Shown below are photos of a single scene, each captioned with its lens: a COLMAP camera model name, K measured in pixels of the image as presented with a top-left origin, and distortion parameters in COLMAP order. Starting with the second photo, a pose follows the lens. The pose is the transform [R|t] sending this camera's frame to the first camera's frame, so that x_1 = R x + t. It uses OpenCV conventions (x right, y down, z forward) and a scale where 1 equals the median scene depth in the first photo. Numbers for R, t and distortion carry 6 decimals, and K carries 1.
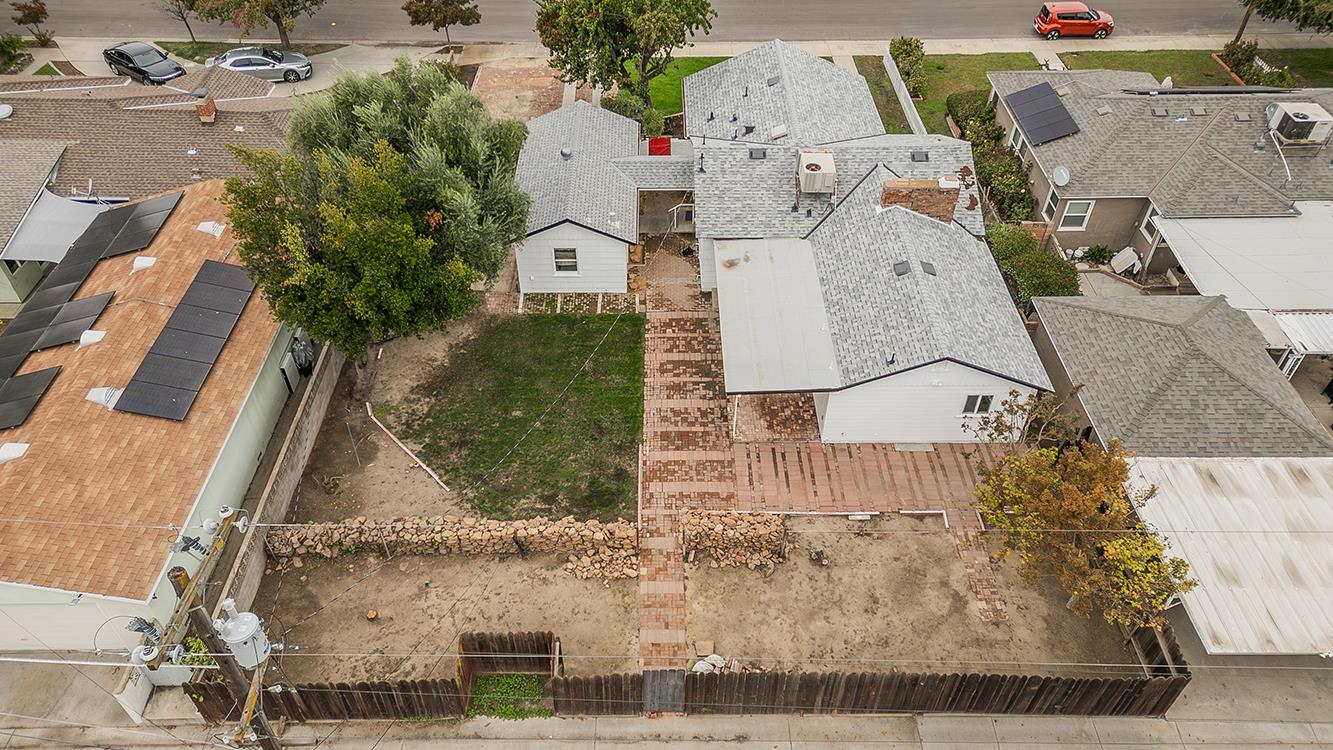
lens RADIAL K [[924.6, 0, 663.5], [0, 924.6, 374.8], [0, 0, 1]] dist [0.081095, -0.050810]
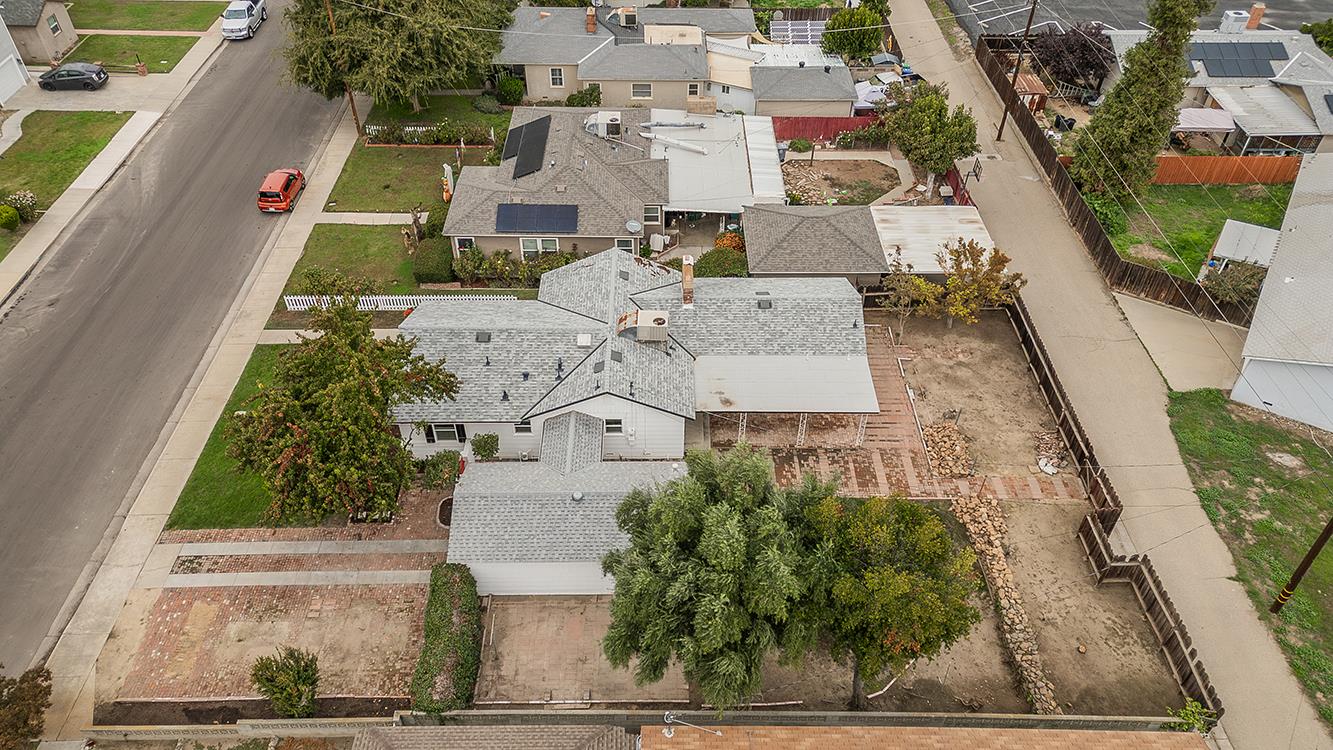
lens RADIAL K [[924.6, 0, 664.7], [0, 924.6, 374.2], [0, 0, 1]] dist [0.081095, -0.050810]
pose [[0.001445, -0.670677, 0.741748, -0.894936], [0.670333, 0.551072, 0.496964, -0.887656], [-0.742059, 0.496500, 0.450373, 0.536409]]
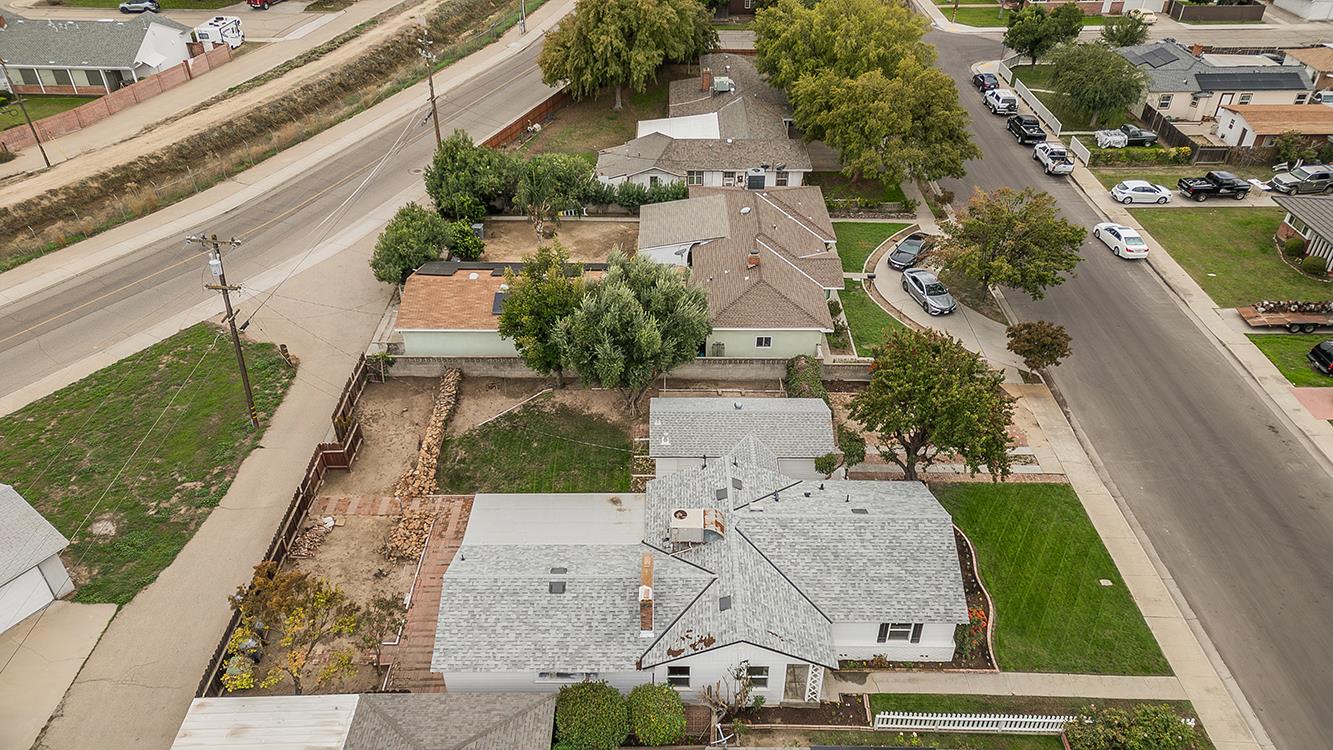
lens RADIAL K [[924.6, 0, 663.5], [0, 924.6, 366.6], [0, 0, 1]] dist [0.081095, -0.050810]
pose [[-0.011294, 0.567095, -0.823575, 1.147834], [-0.678052, 0.601001, 0.423135, -0.919165], [0.734927, 0.563205, 0.377732, 0.489911]]
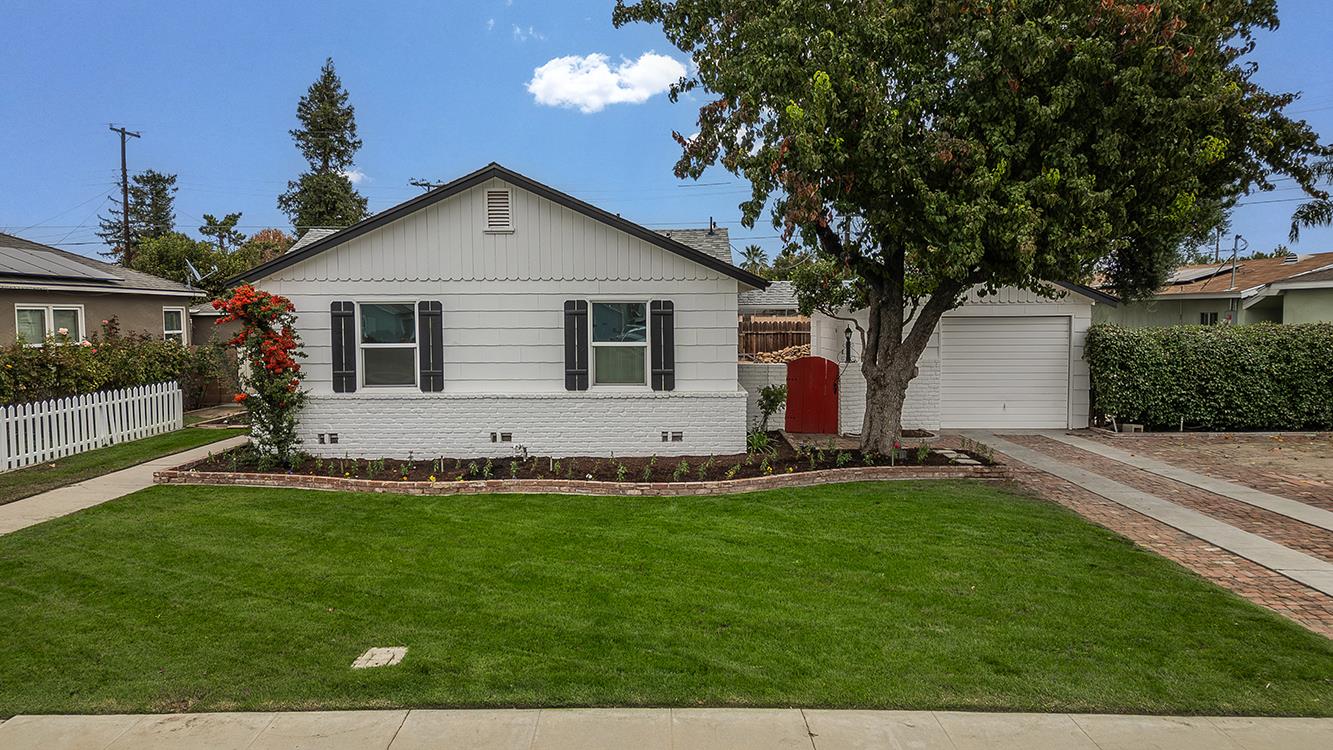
lens RADIAL K [[924.6, 0, 664.7], [0, 924.6, 375.1], [0, 0, 1]] dist [0.081095, -0.050810]
pose [[-0.999718, 0.004722, 0.023289, 0.073553], [0.020121, 0.689595, 0.723916, -0.773969], [-0.012642, 0.724180, -0.689495, 1.815400]]
